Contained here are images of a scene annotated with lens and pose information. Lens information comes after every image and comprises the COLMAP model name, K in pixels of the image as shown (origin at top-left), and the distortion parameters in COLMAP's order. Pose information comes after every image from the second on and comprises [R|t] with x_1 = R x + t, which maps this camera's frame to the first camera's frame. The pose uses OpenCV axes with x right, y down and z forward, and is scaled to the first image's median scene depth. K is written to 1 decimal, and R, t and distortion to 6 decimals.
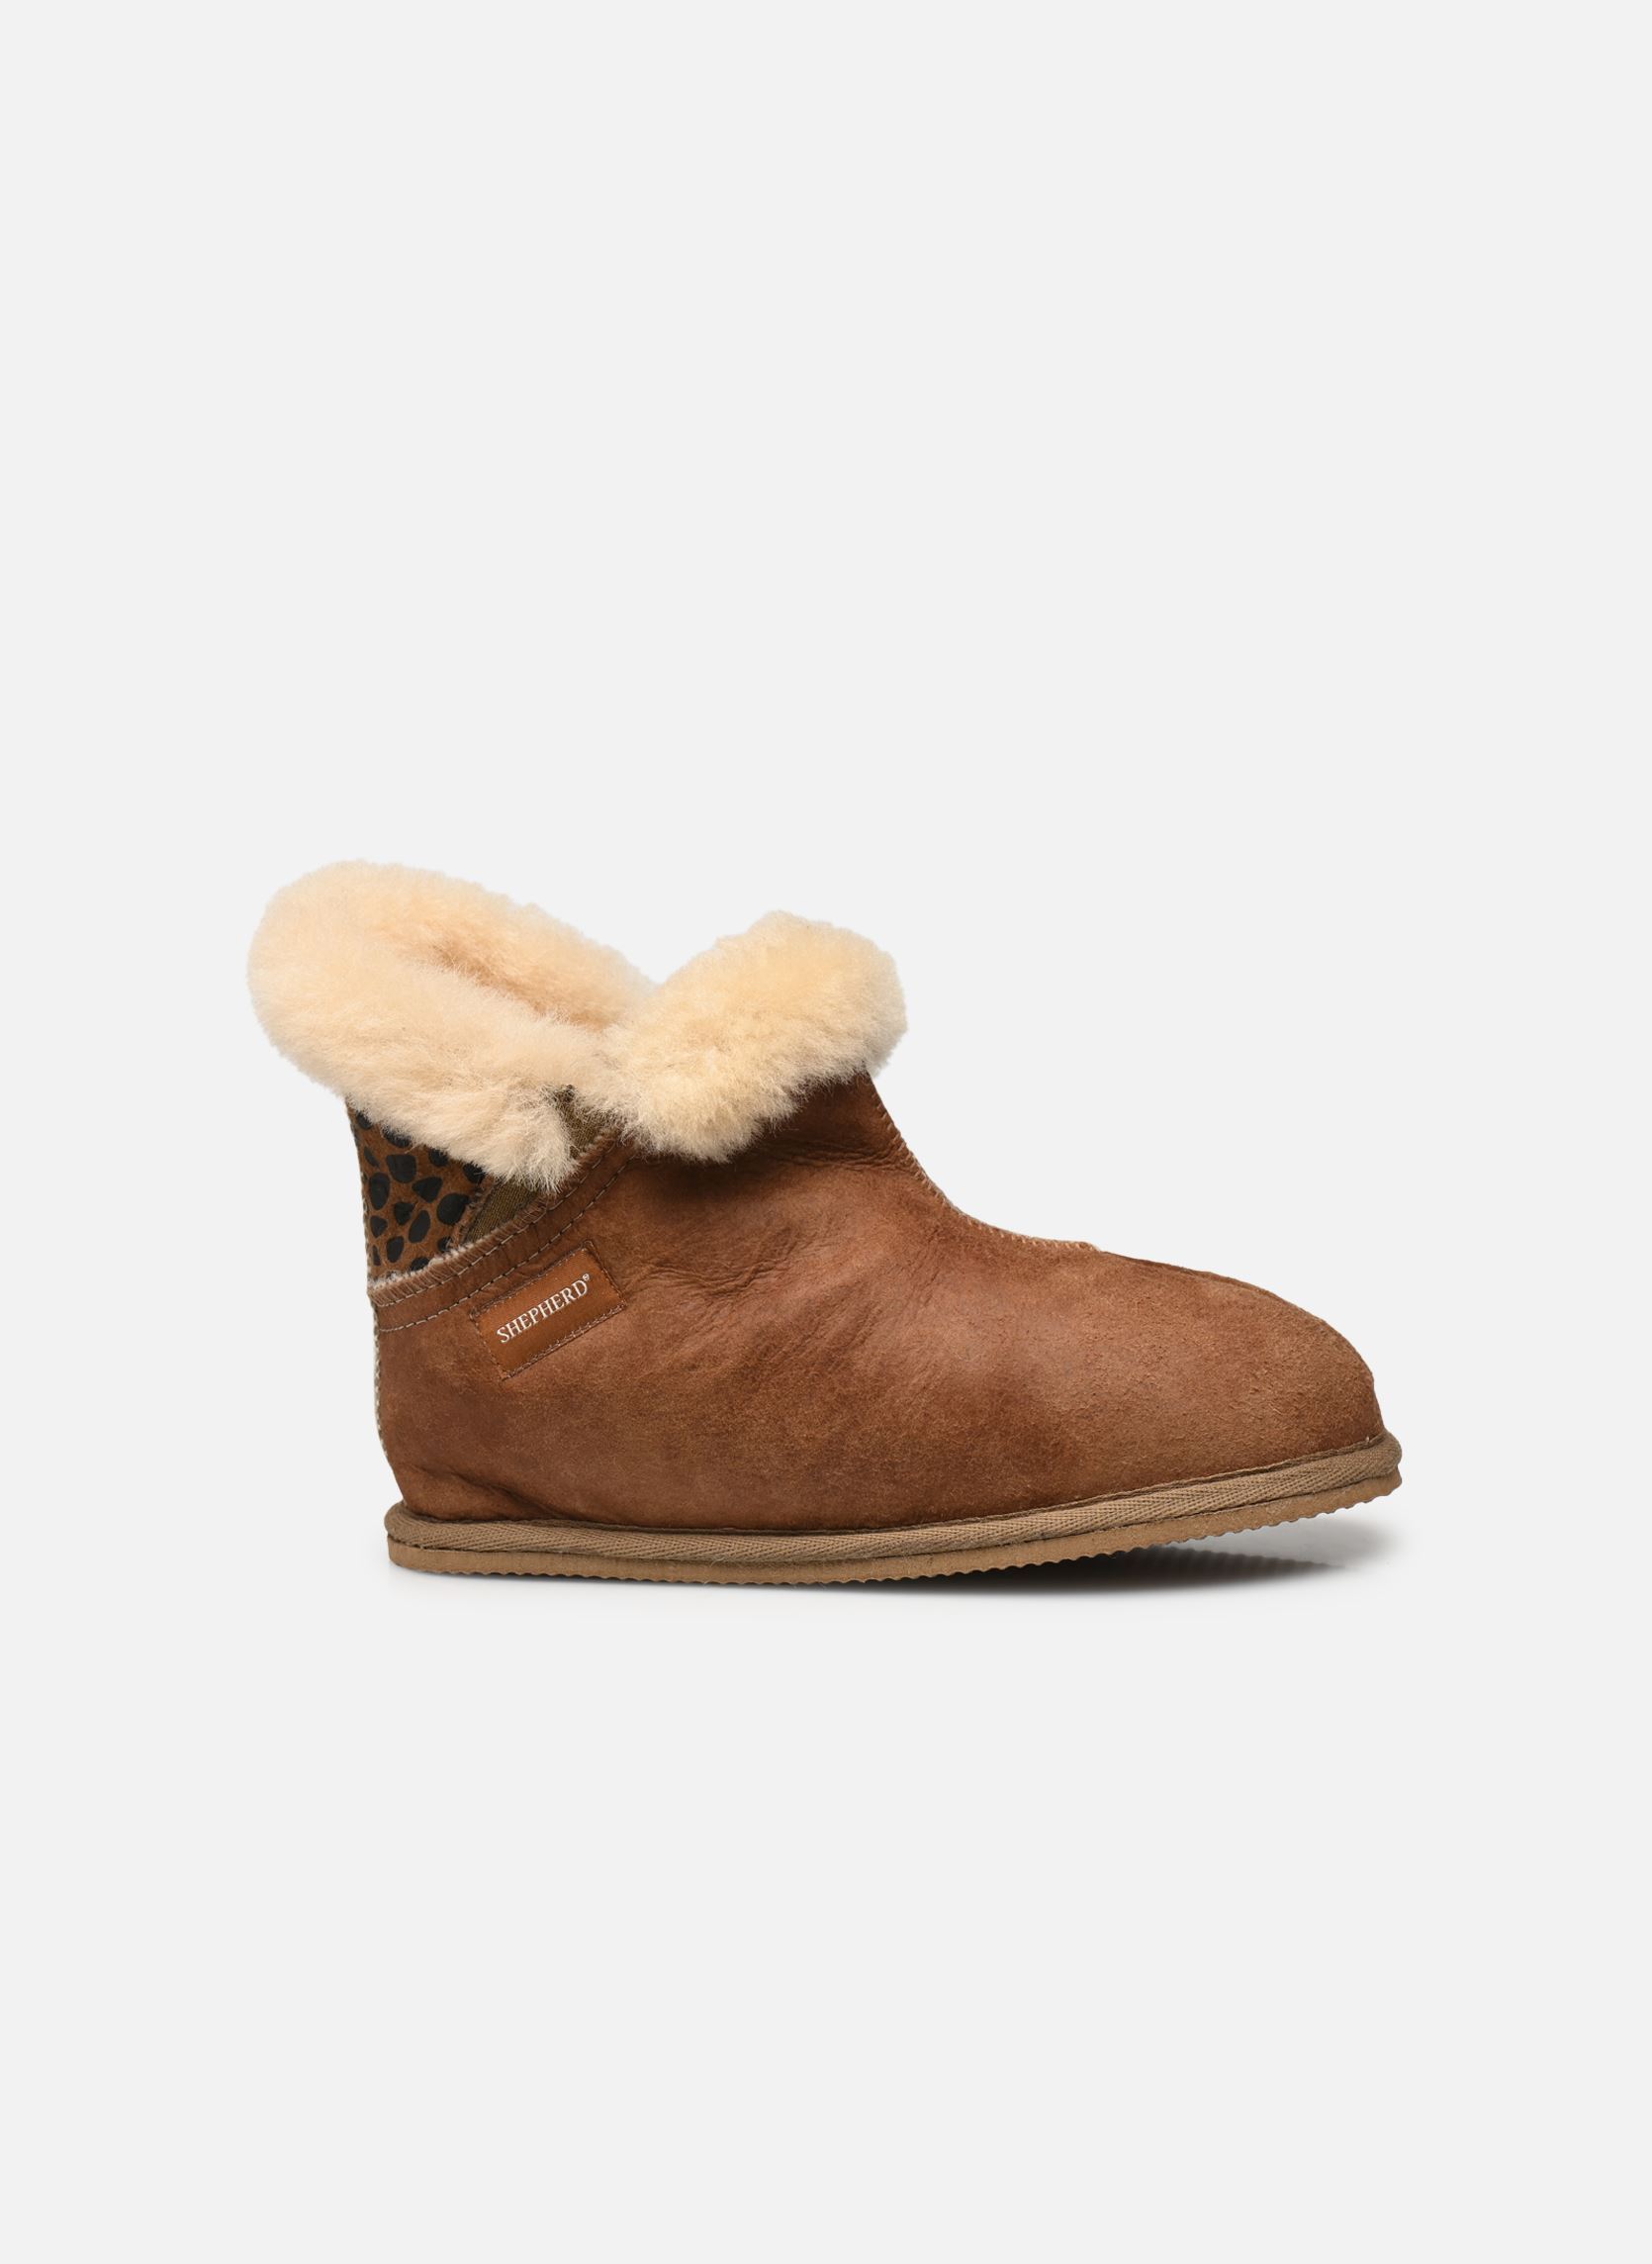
lens RADIAL K [[7249.1, 0, 829.8], [0, 7249.1, 1136.4], [0, 0, 1]] dist [-0.120753, 0.000000]
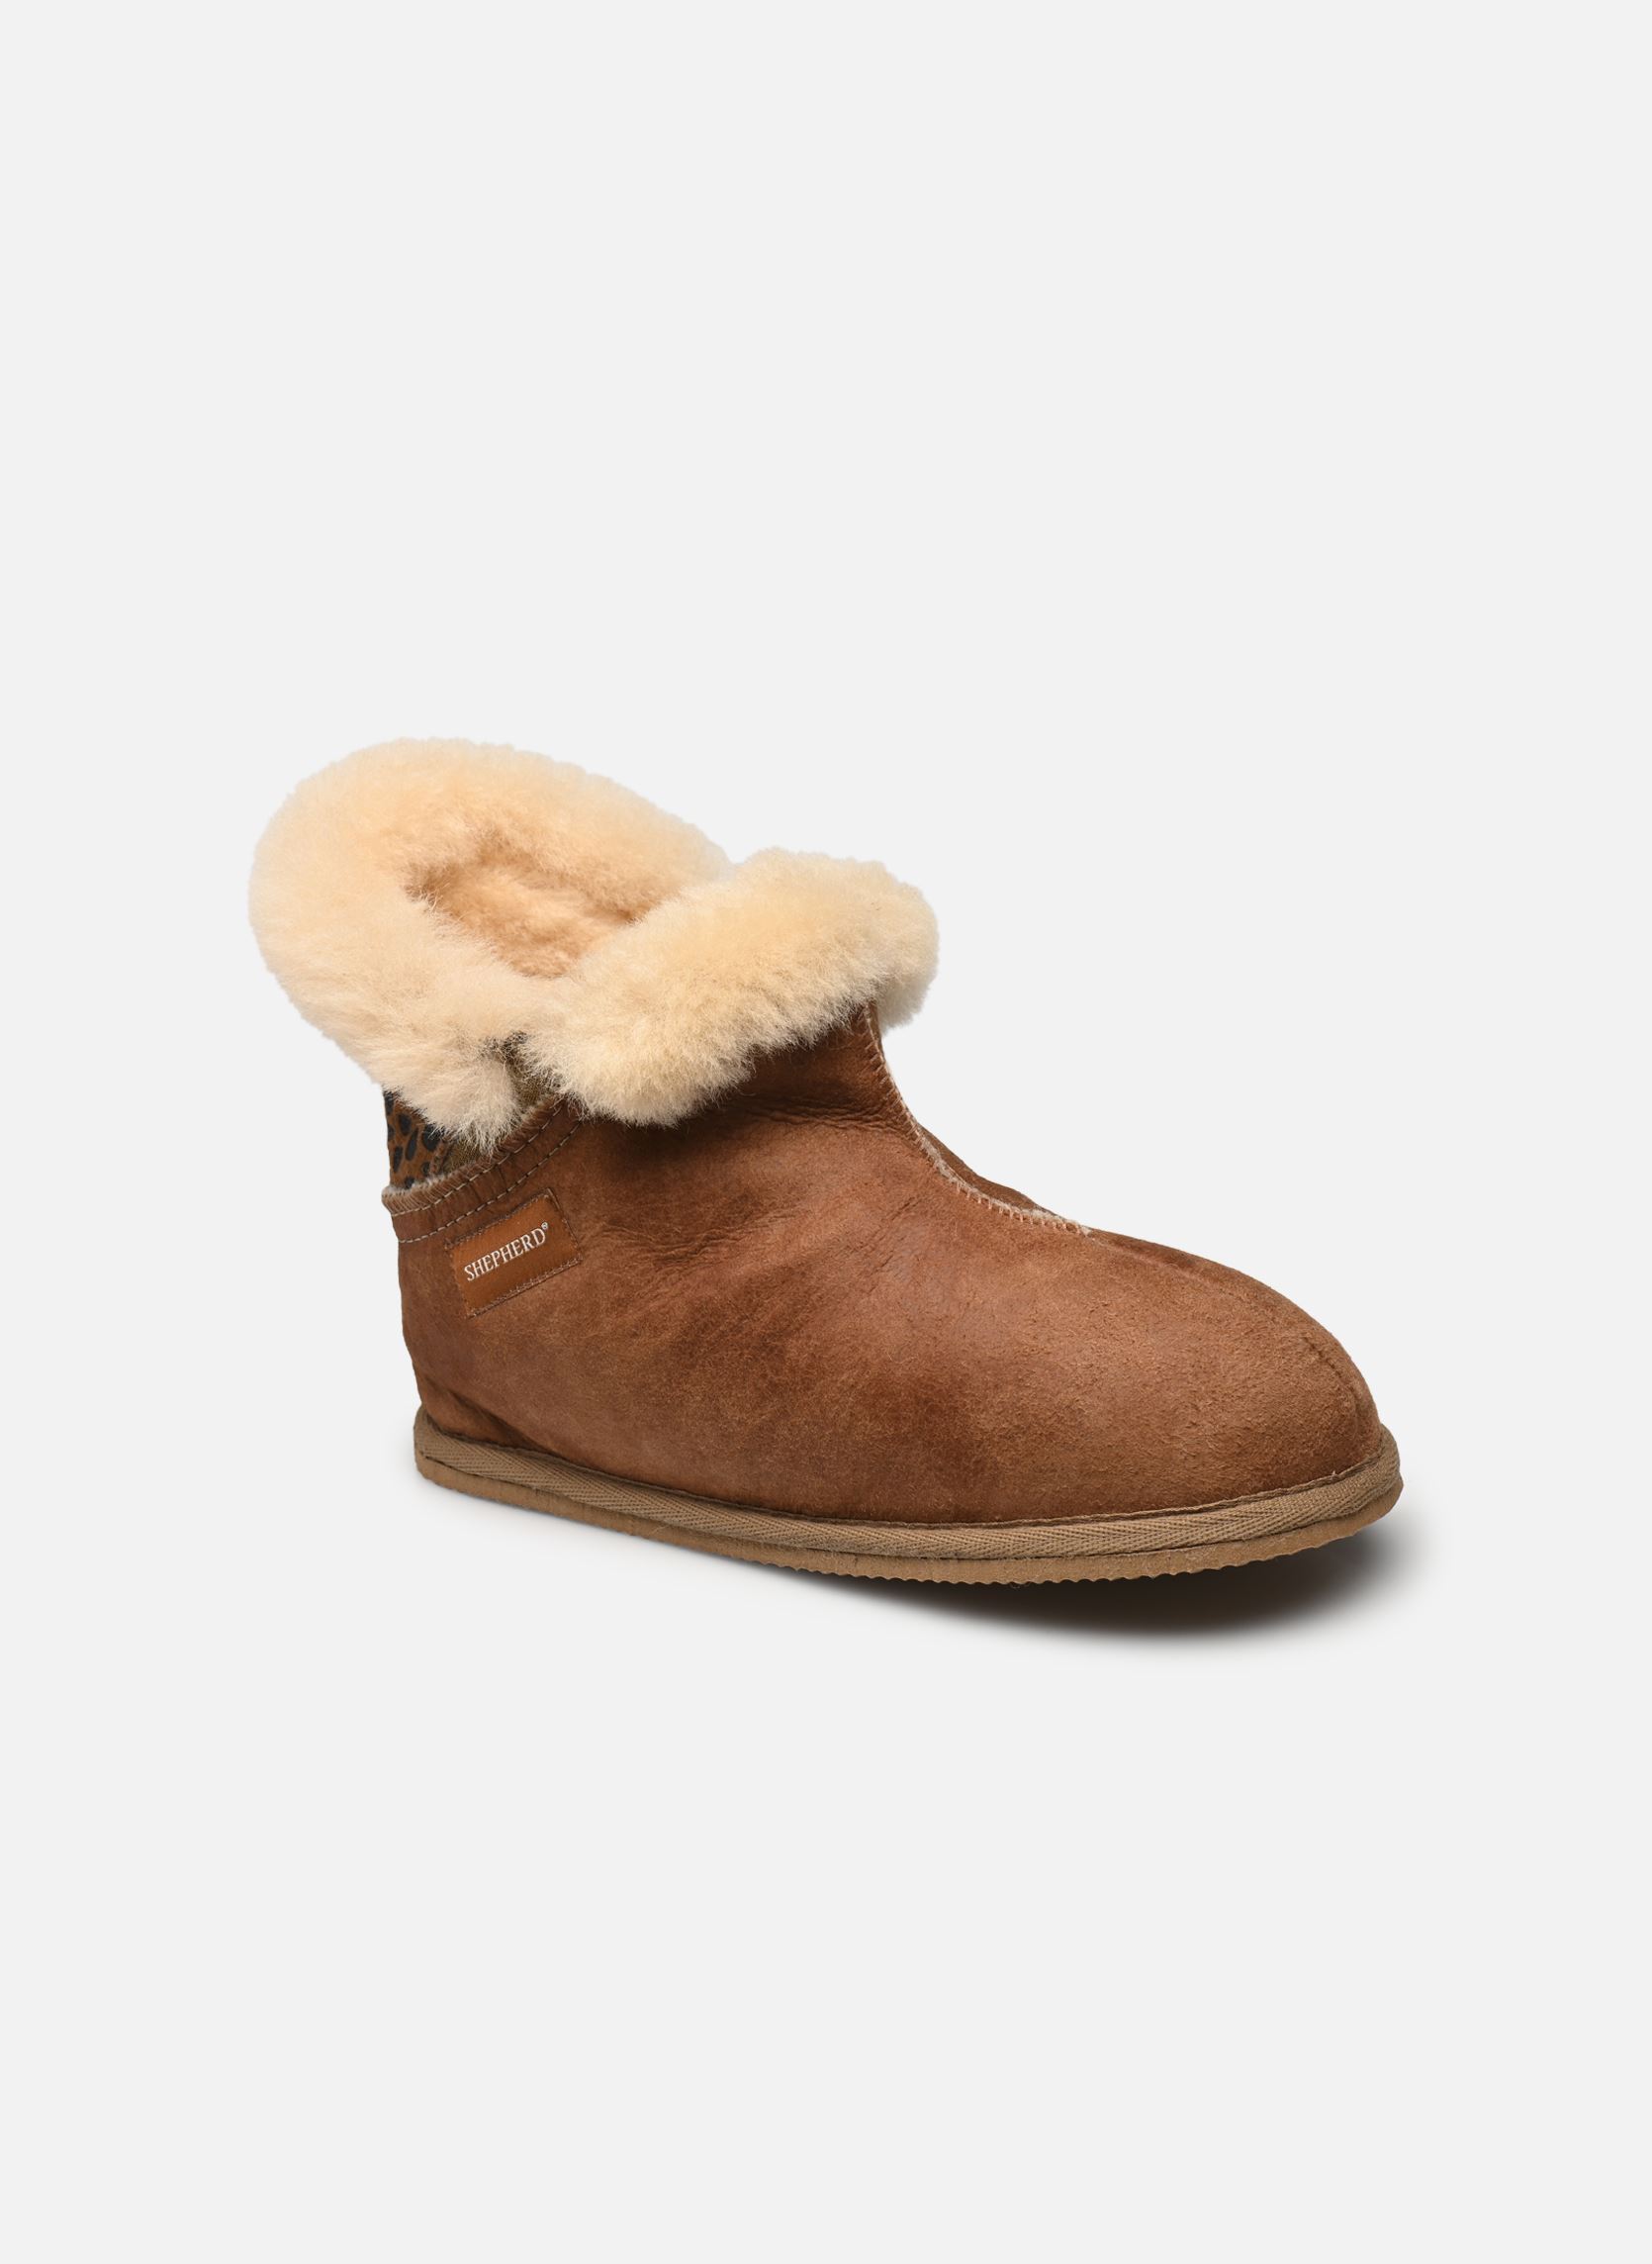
lens RADIAL K [[7249.1, 0, 823.5], [0, 7249.1, 1126.8], [0, 0, 1]] dist [-0.120753, 0.000000]
pose [[0.900123, 0.115025, -0.420175, 0.403726], [0.005050, 0.961691, 0.274088, -0.257623], [0.435606, -0.248835, 0.865060, 0.184655]]
